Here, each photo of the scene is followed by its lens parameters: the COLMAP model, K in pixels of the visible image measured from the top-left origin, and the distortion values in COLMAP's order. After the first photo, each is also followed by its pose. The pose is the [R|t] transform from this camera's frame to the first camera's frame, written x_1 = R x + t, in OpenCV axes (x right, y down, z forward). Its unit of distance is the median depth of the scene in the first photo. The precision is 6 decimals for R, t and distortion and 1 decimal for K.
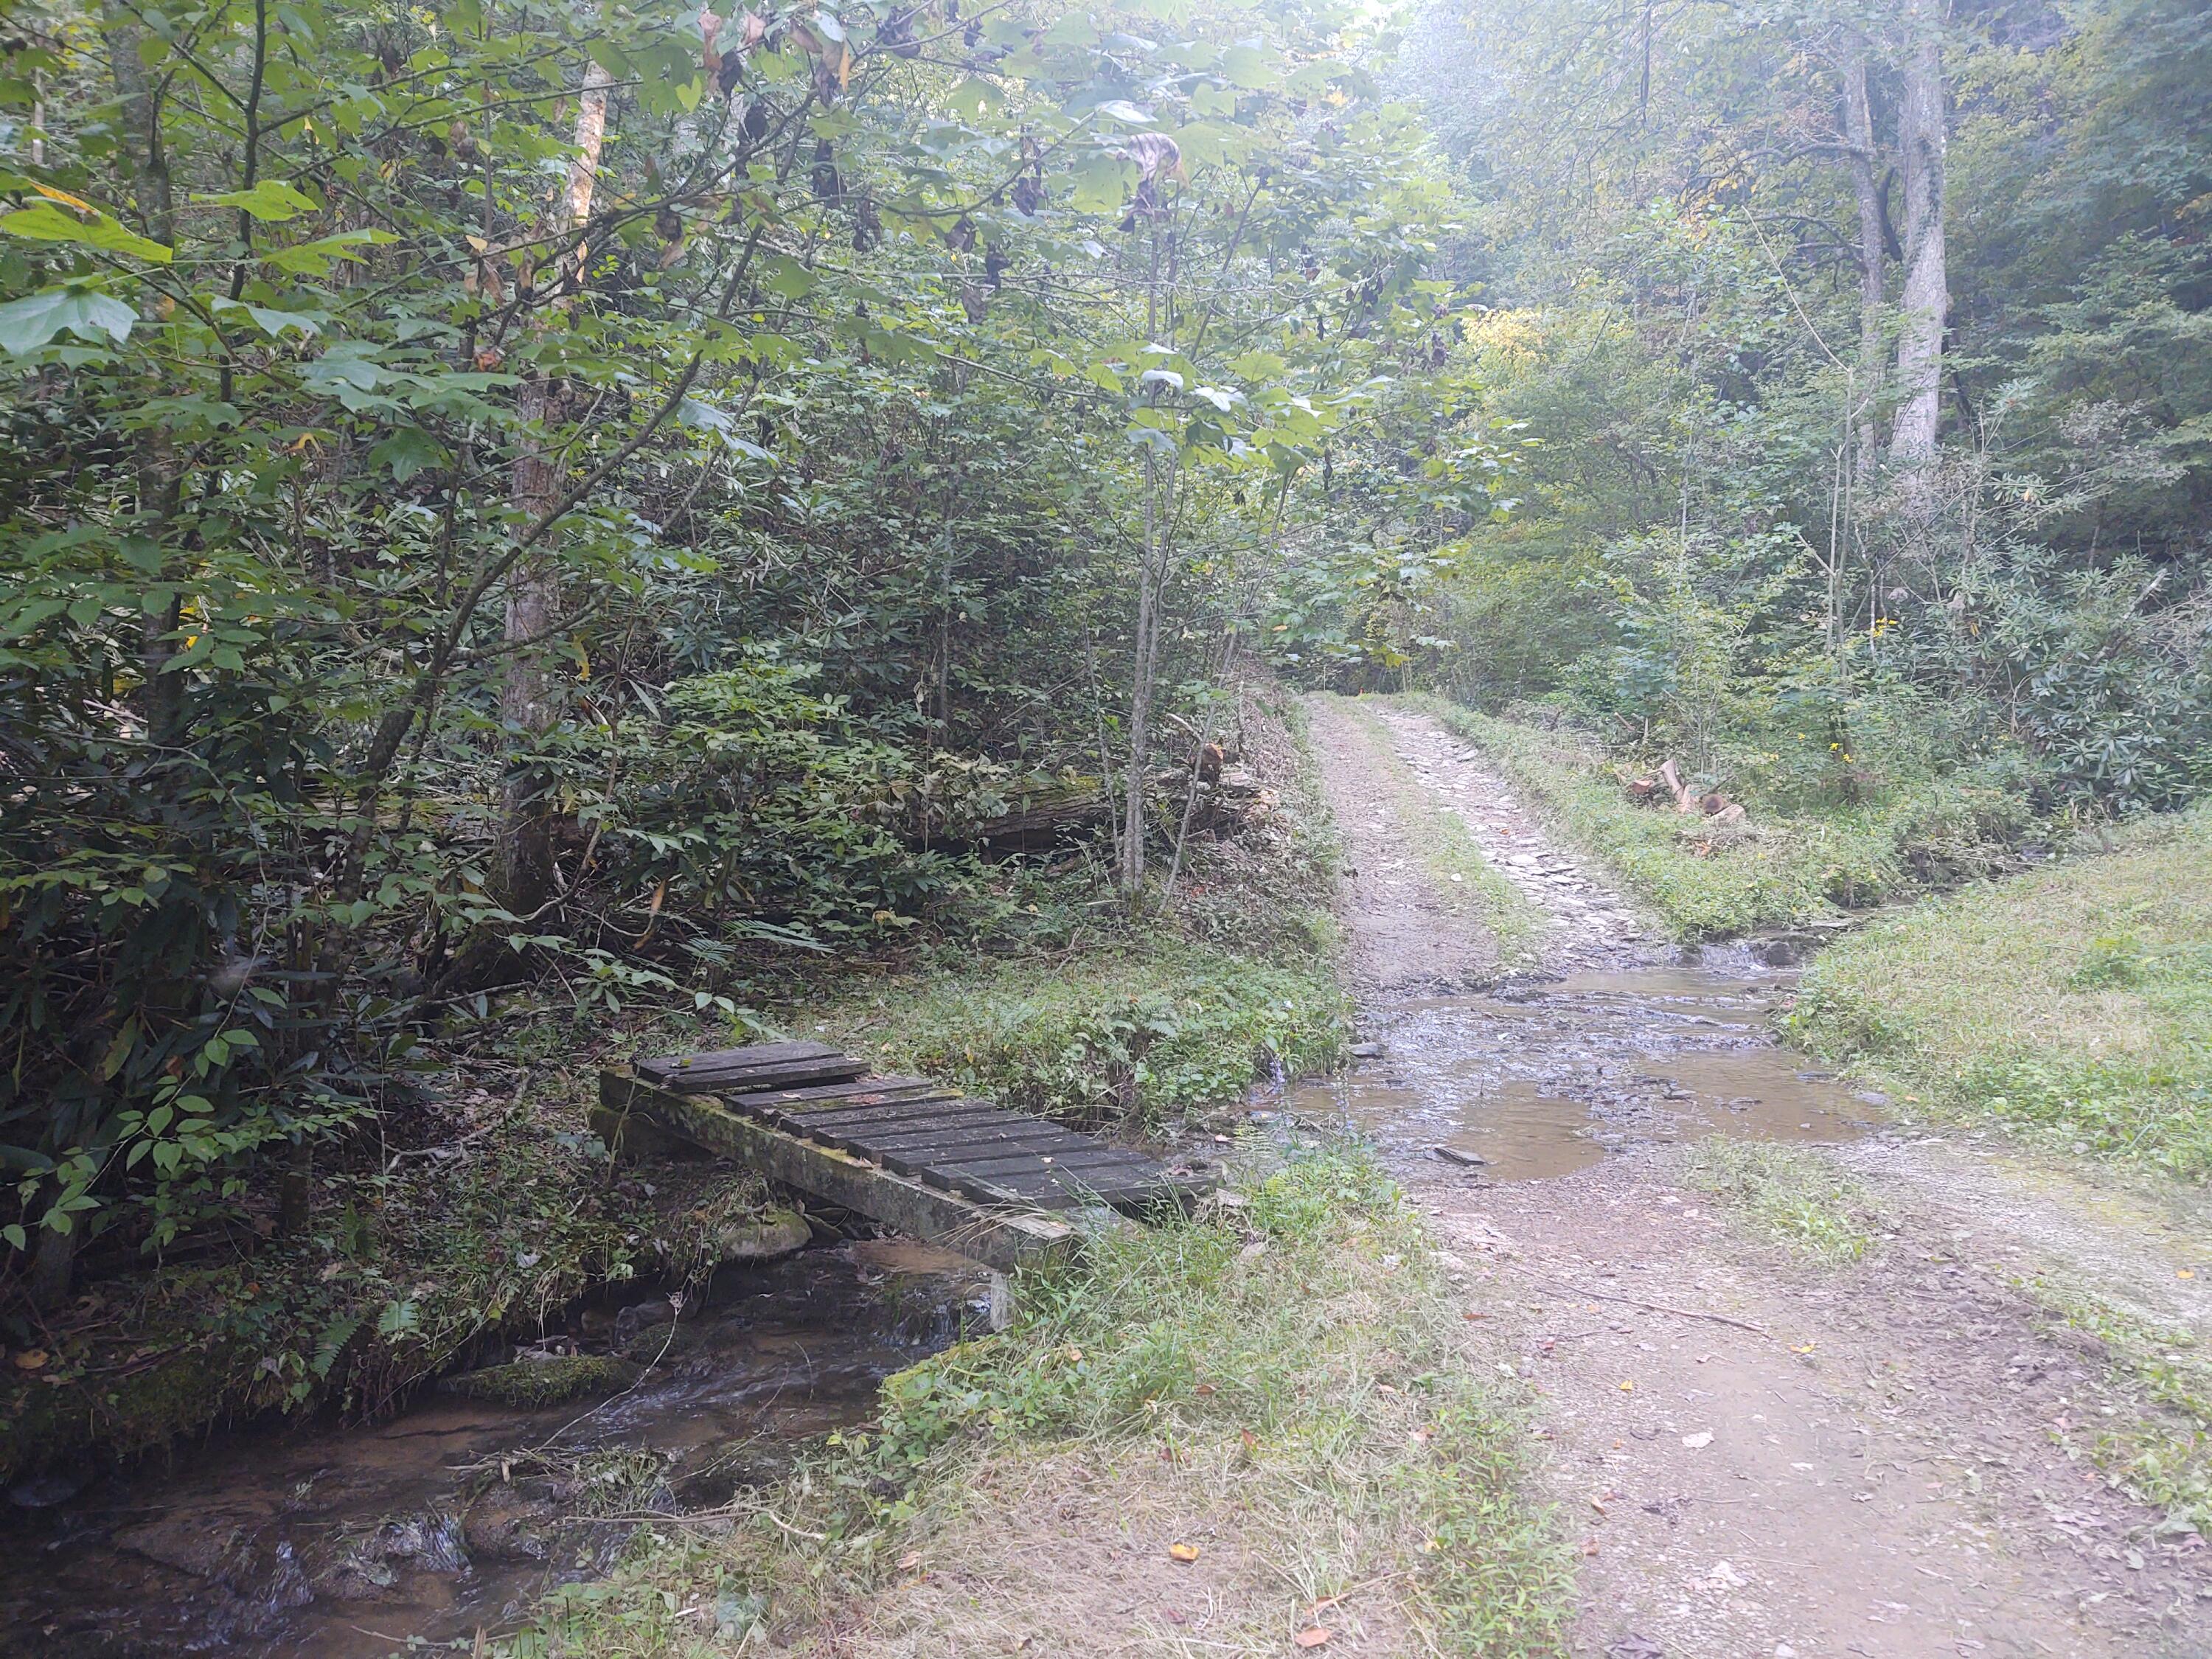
lens RADIAL K [[1715.9, 0, 1106.0], [0, 1715.9, 829.5], [0, 0, 1]] dist [0.009551, -0.005670]
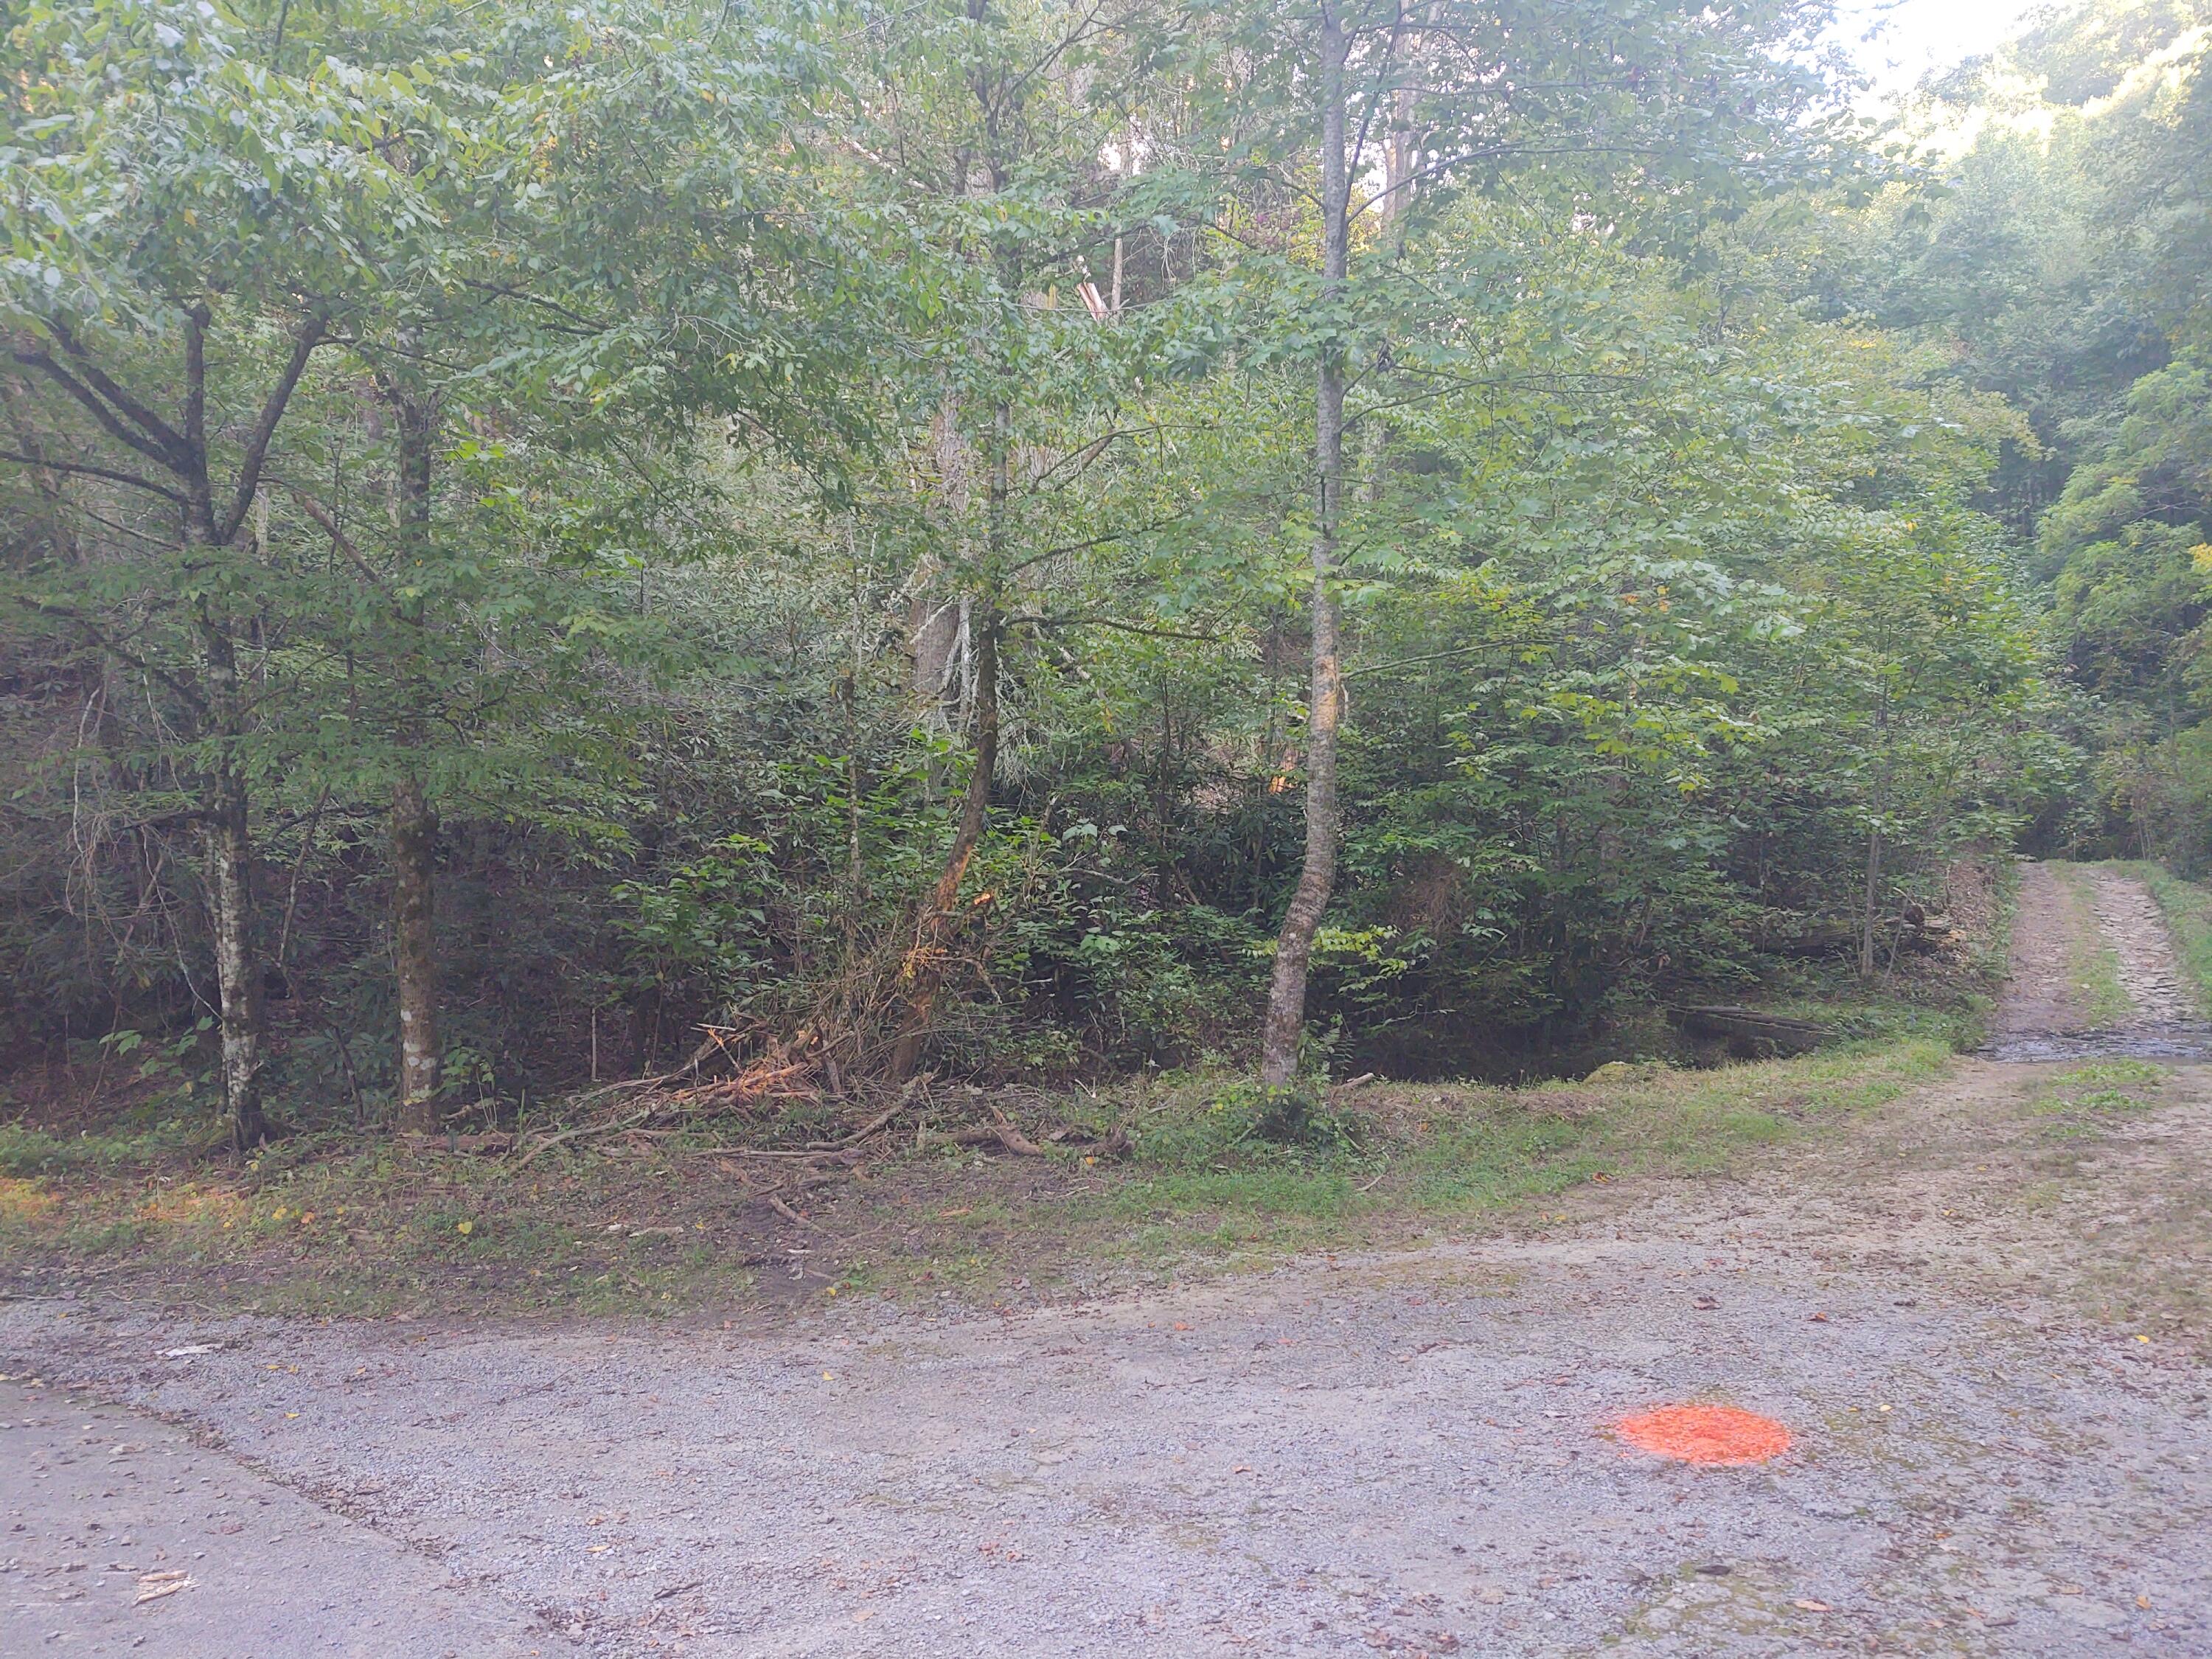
lens RADIAL K [[1715.9, 0, 1106.0], [0, 1715.9, 829.5], [0, 0, 1]] dist [0.009551, -0.005670]
pose [[0.913616, -0.005089, -0.406546, 0.018568], [-0.030037, 0.996344, -0.079972, 0.047621], [0.405467, 0.085276, 0.910123, -1.113107]]
